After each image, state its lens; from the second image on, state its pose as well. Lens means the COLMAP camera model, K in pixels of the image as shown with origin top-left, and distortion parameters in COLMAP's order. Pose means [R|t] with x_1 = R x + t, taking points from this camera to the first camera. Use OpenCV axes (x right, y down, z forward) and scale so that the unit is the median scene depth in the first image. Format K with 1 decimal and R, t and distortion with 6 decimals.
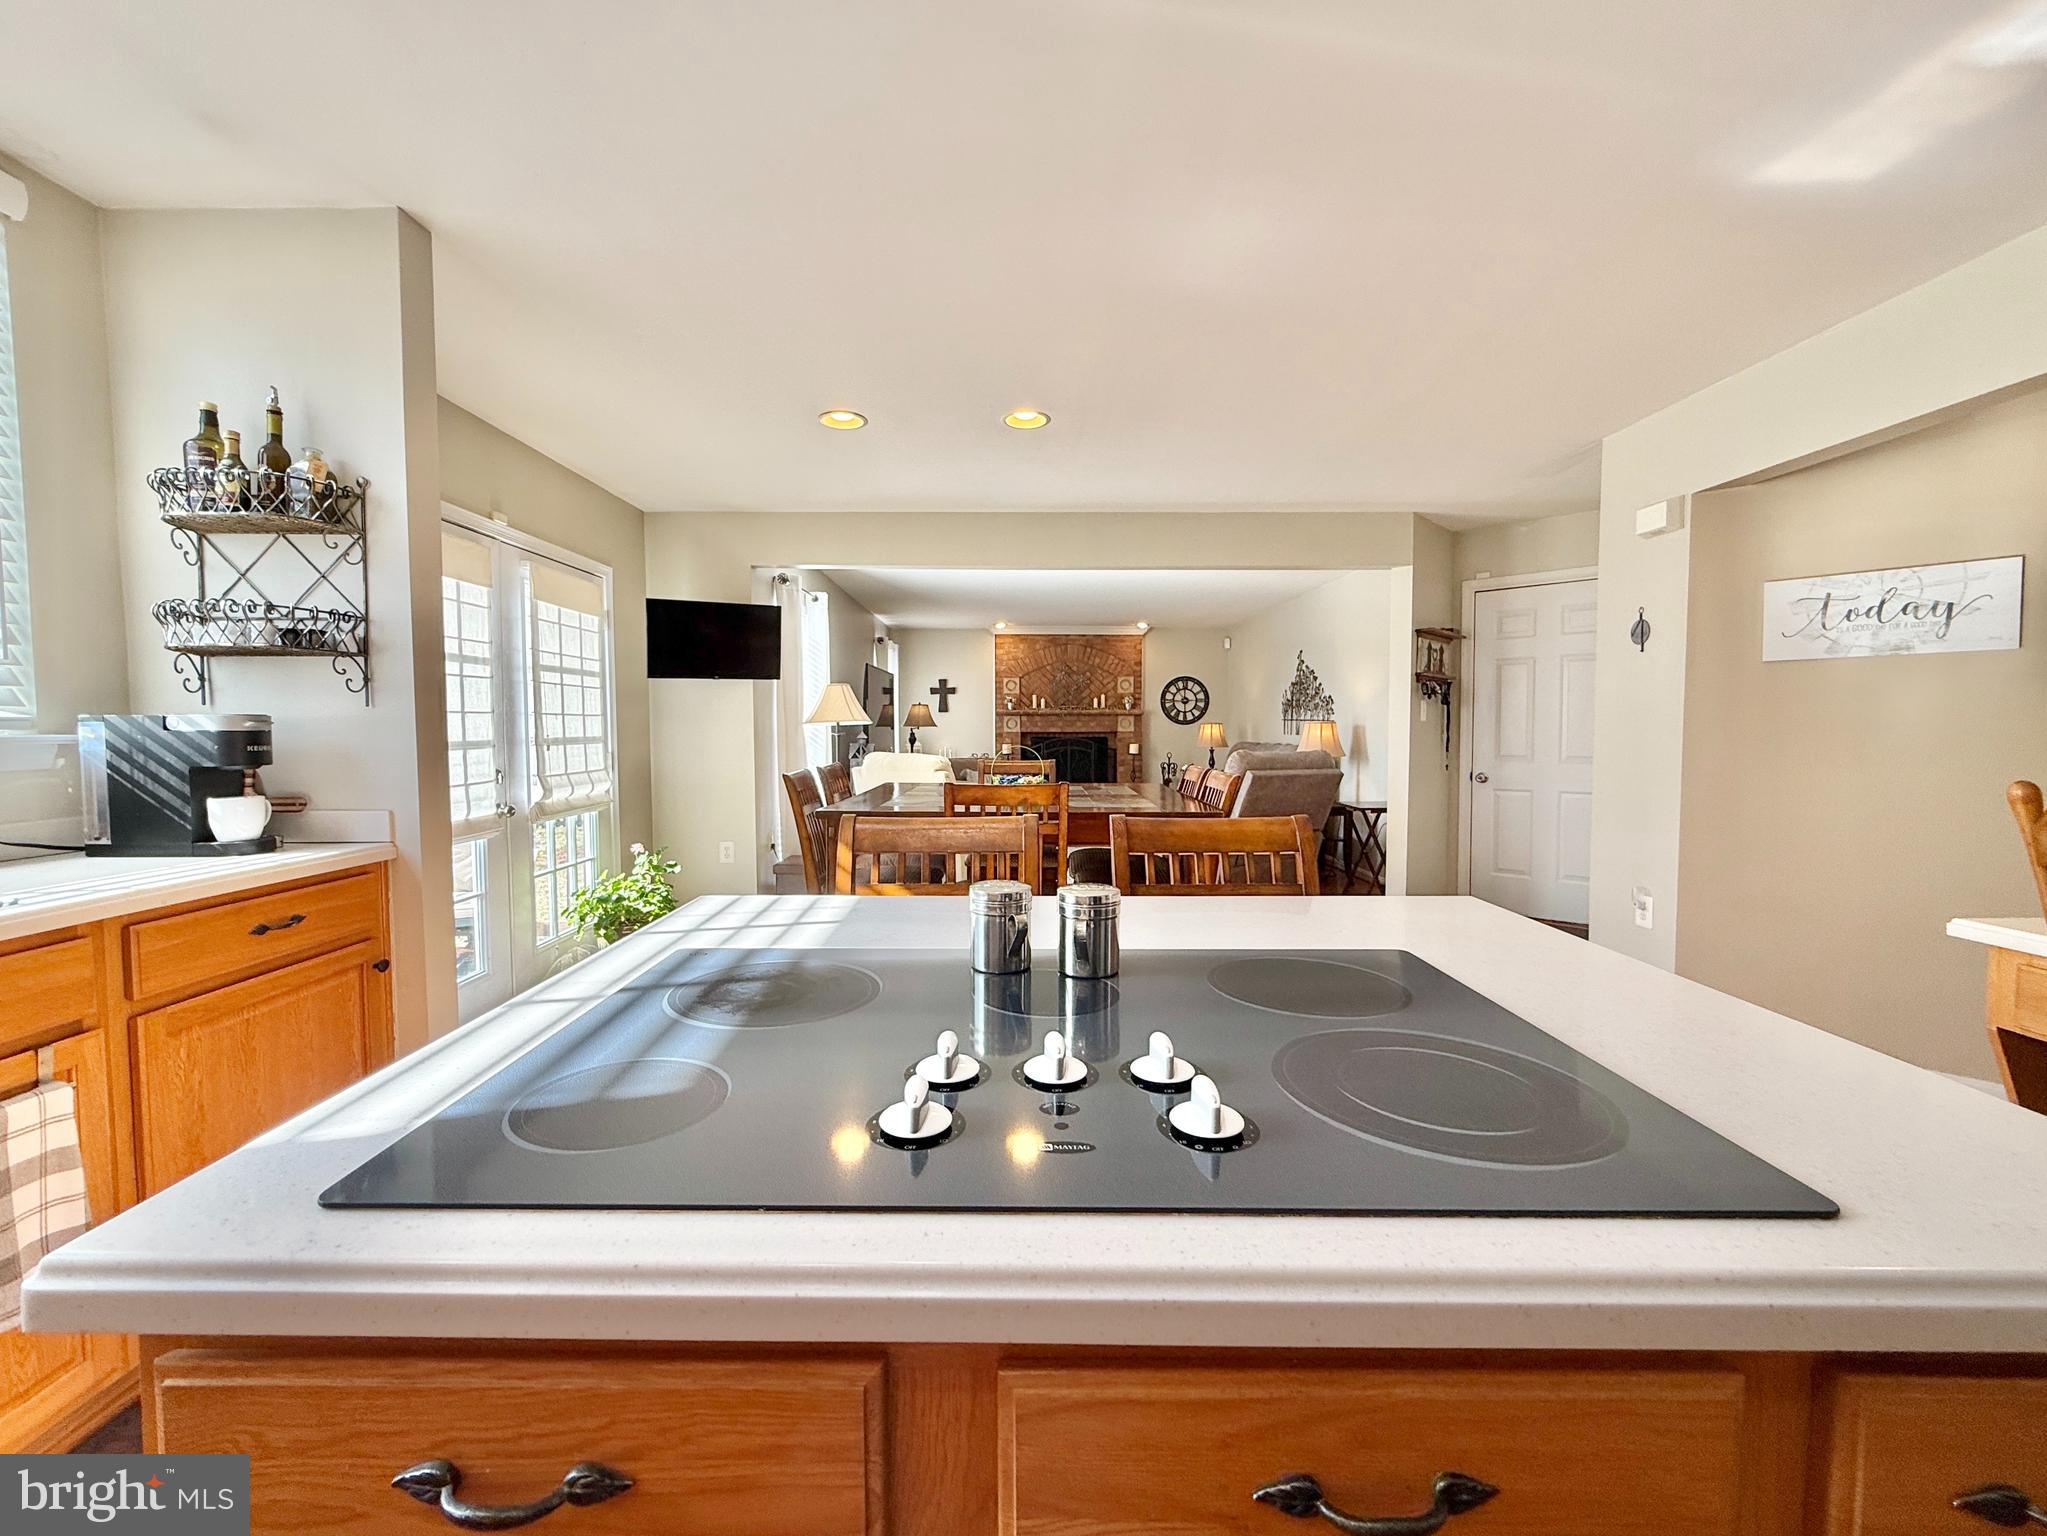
lens RADIAL K [[821.4, 0, 1000.0], [0, 821.4, 763.2], [0, 0, 1]] dist [0.011209, -0.000445]
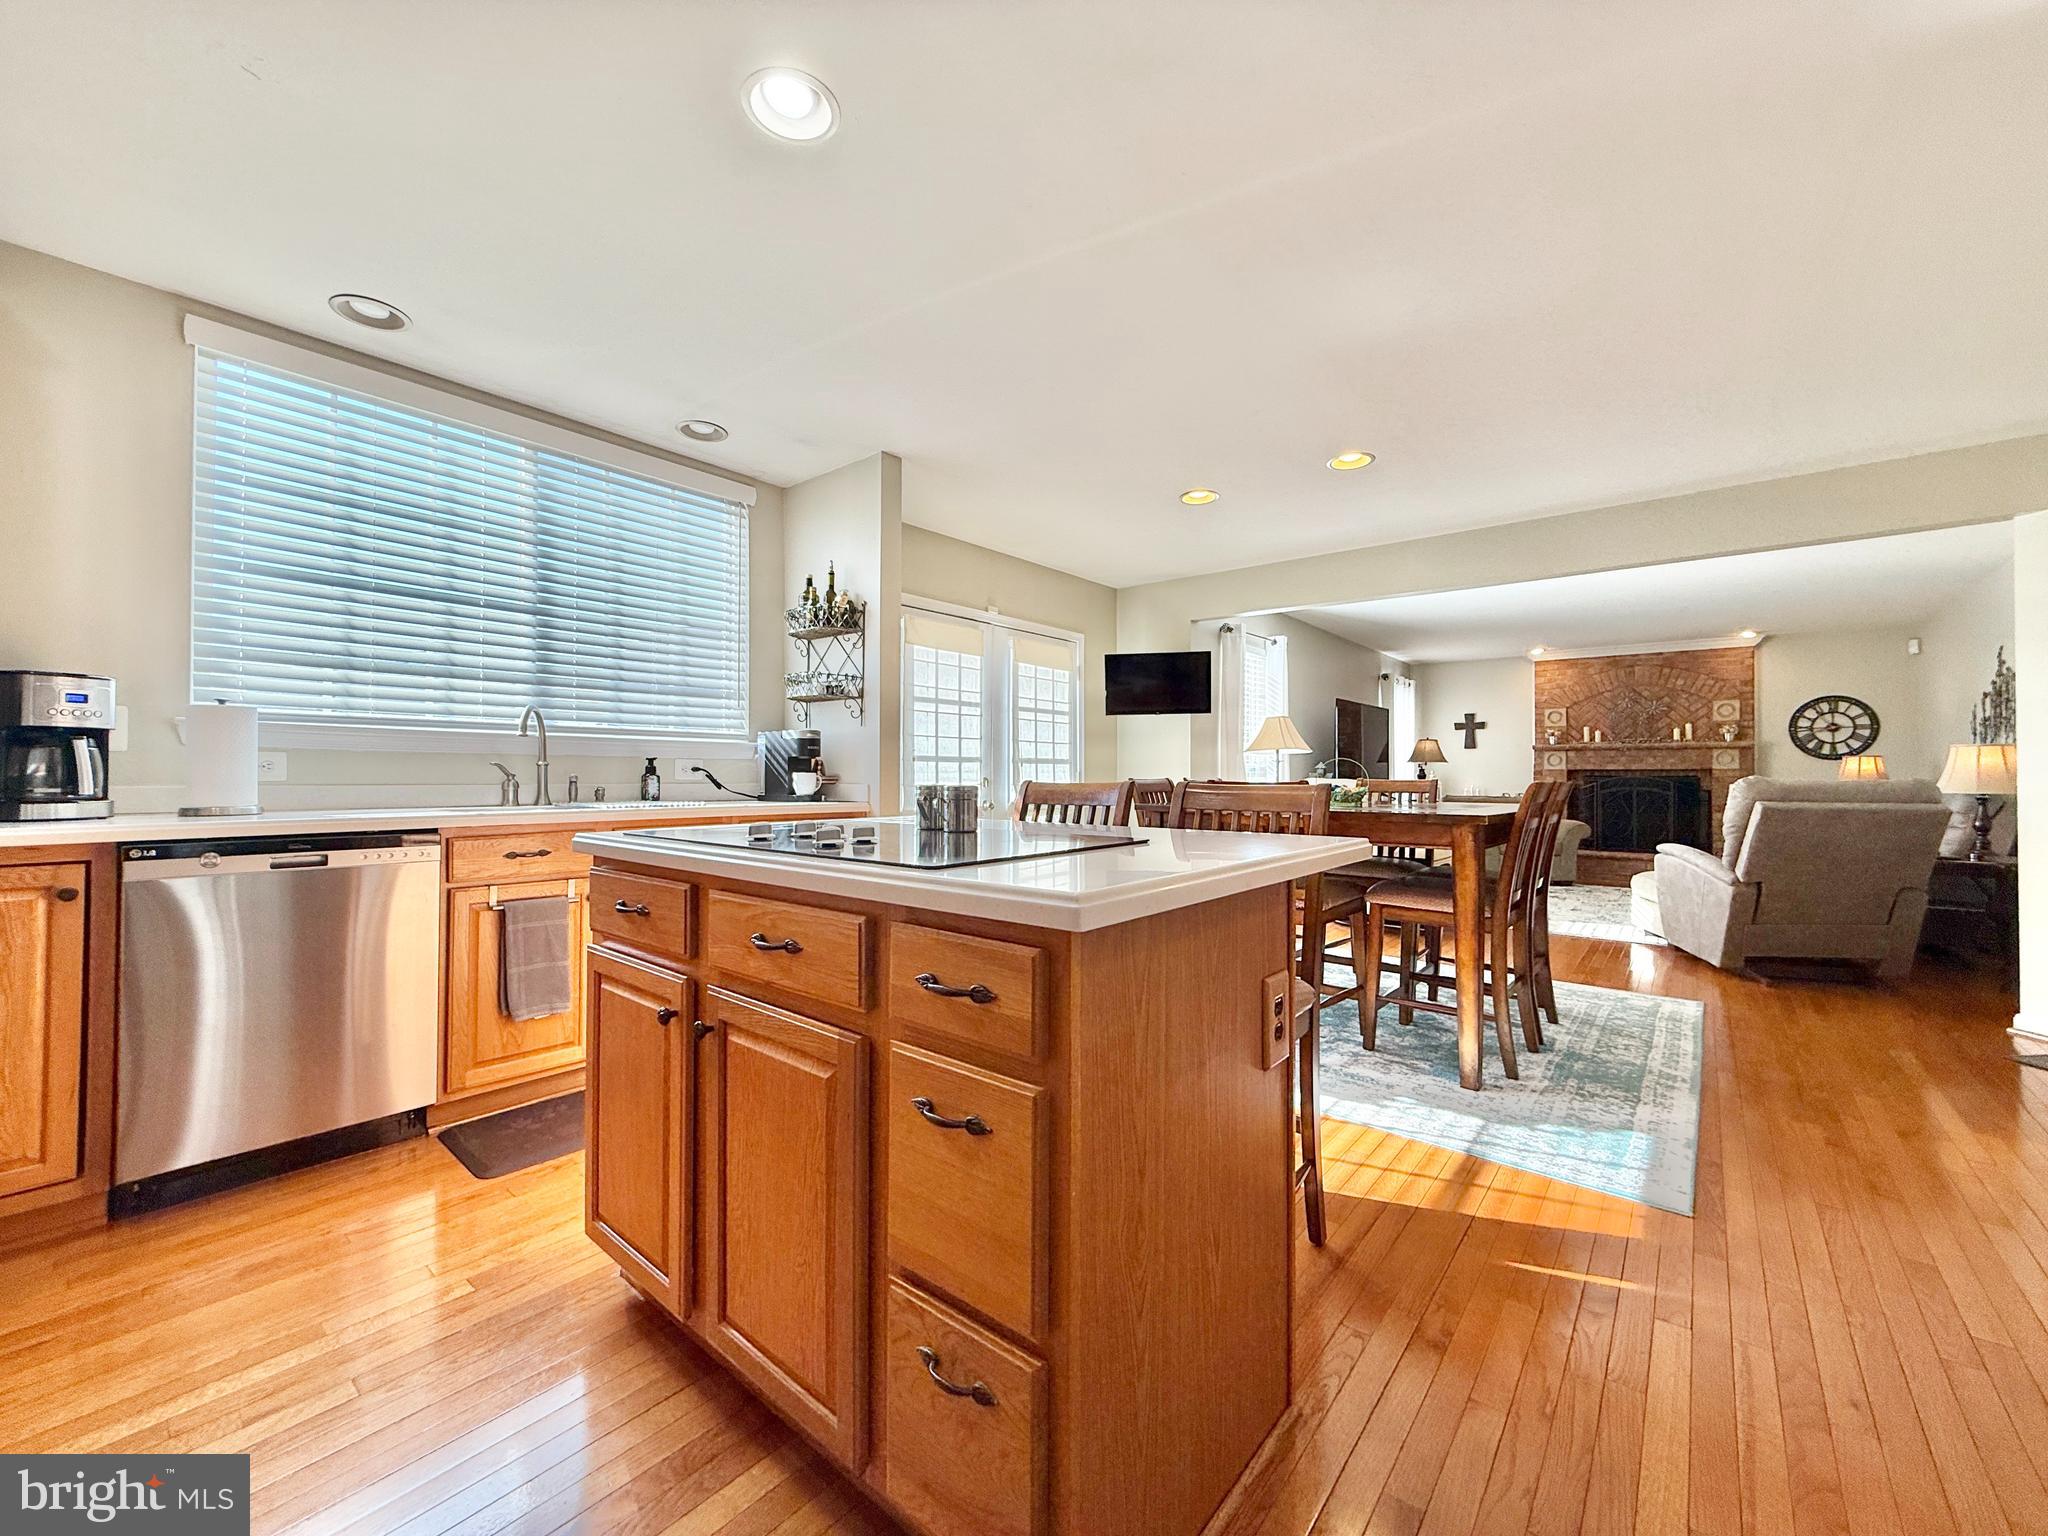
lens RADIAL K [[821.9, 0, 1040.7], [0, 821.9, 767.2], [0, 0, 1]] dist [0.011209, -0.000445]
pose [[0.789892, -0.002848, -0.613240, 0.300756], [-0.031867, 0.998448, -0.045683, 0.042245], [0.612418, 0.055626, 0.788575, -0.079269]]
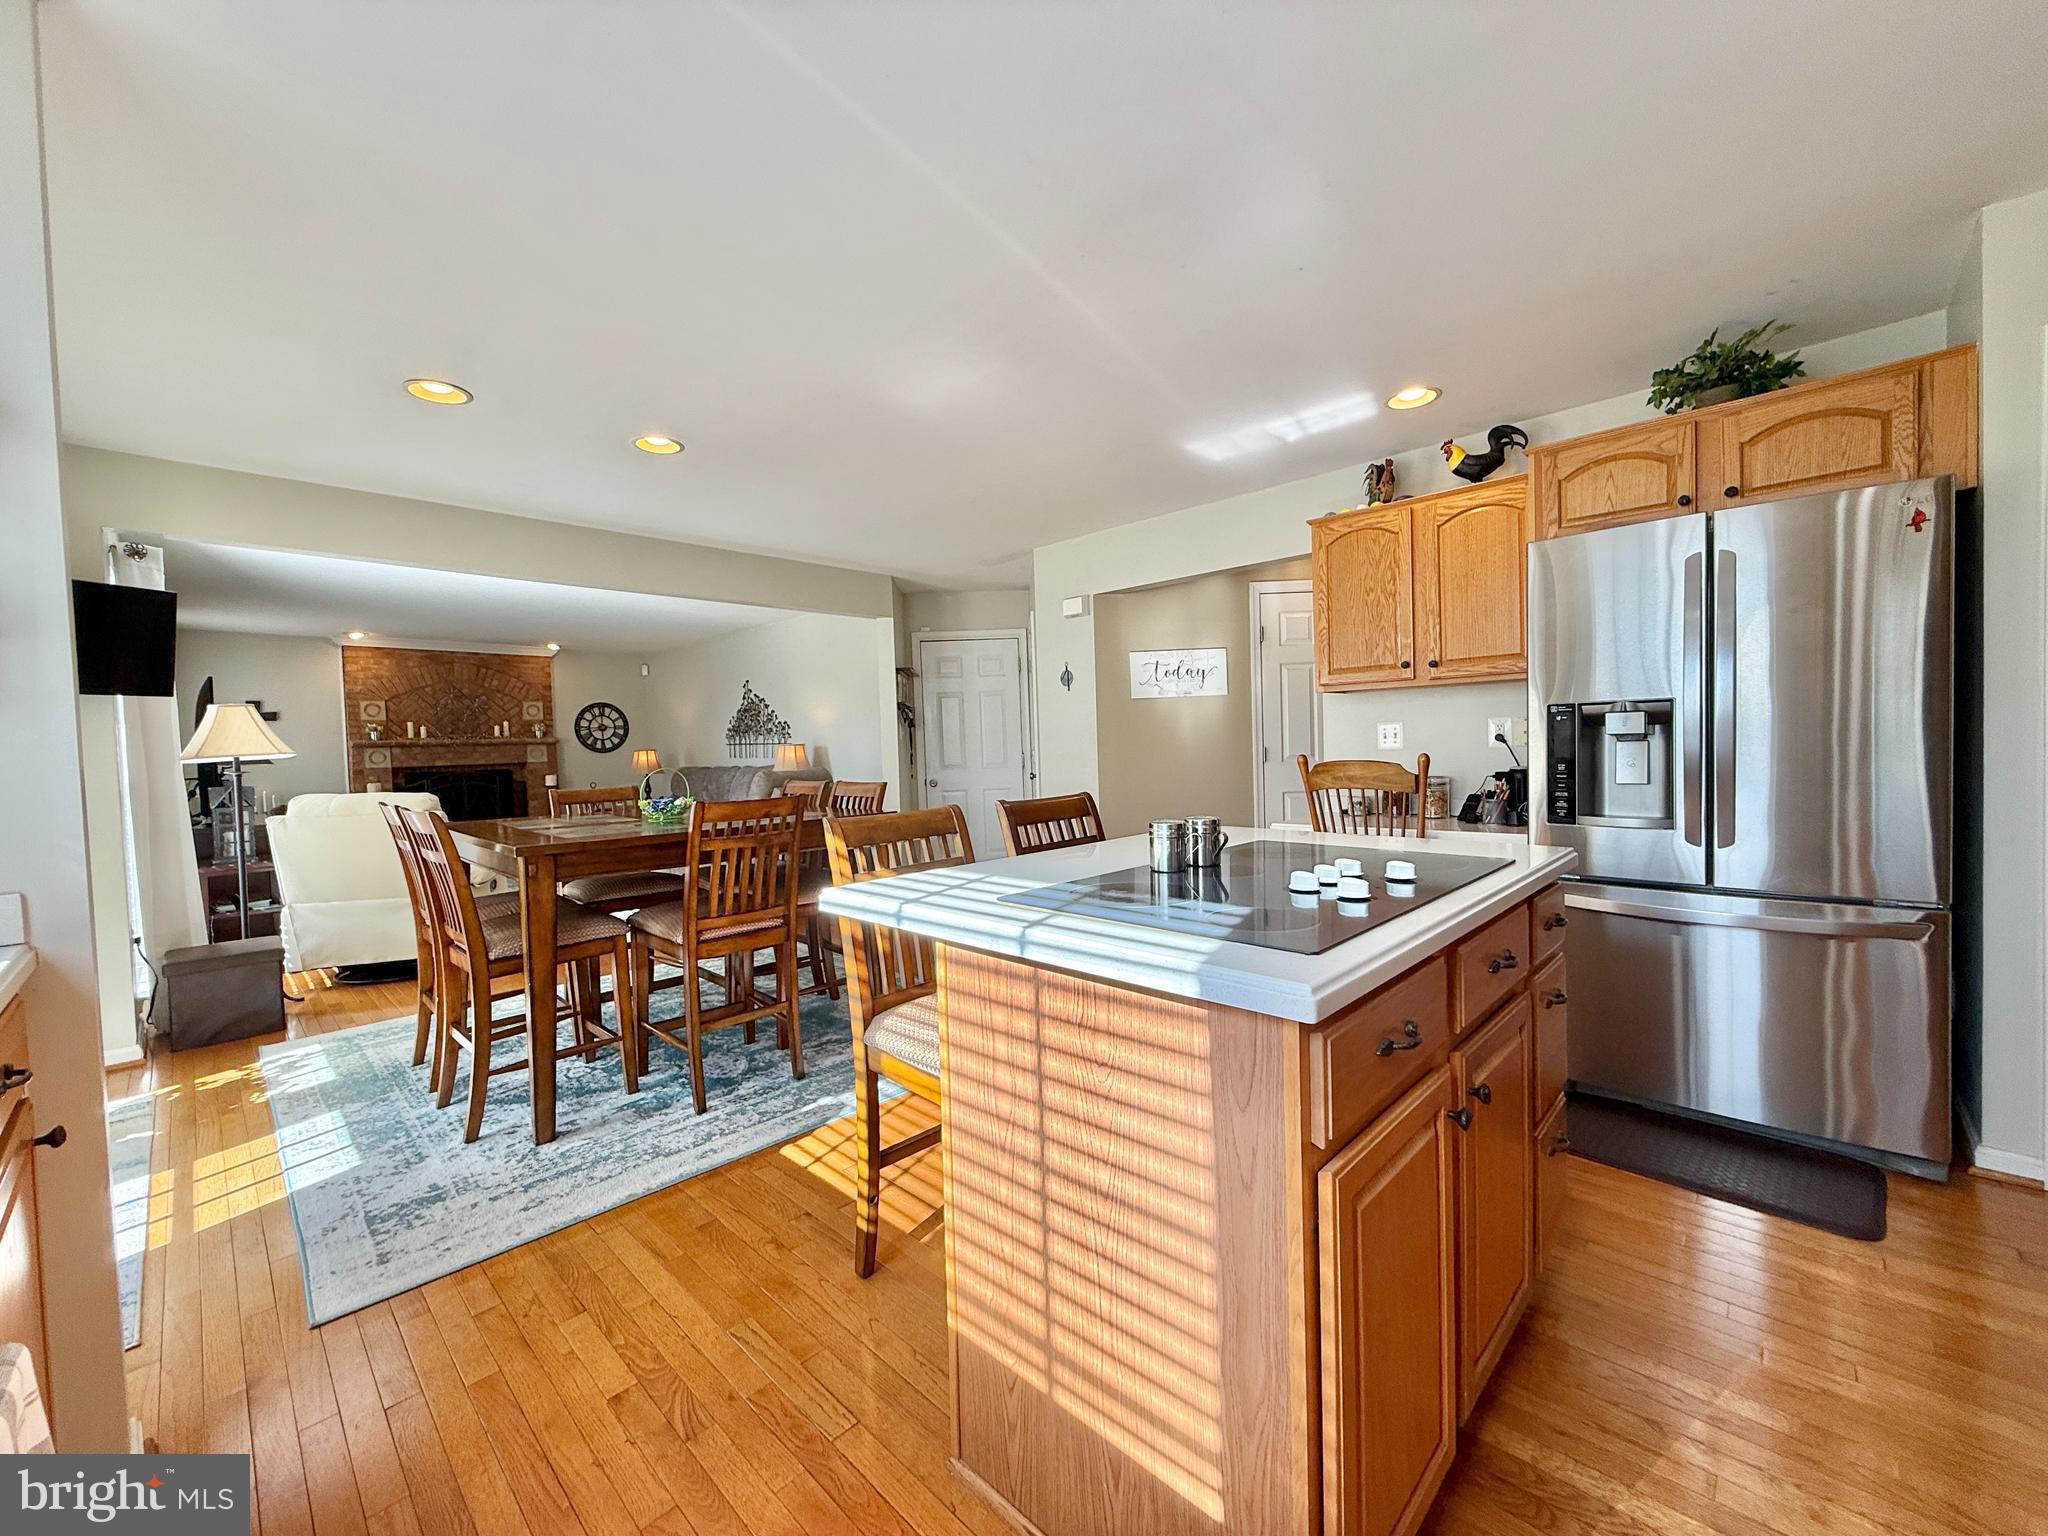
lens RADIAL K [[821.9, 0, 1007.1], [0, 821.9, 767.1], [0, 0, 1]] dist [0.011209, -0.000445]
pose [[0.687951, -0.041545, 0.724567, -0.366338], [0.063970, 0.997946, -0.003518, 0.006101], [-0.722932, 0.048771, 0.689196, 0.018654]]
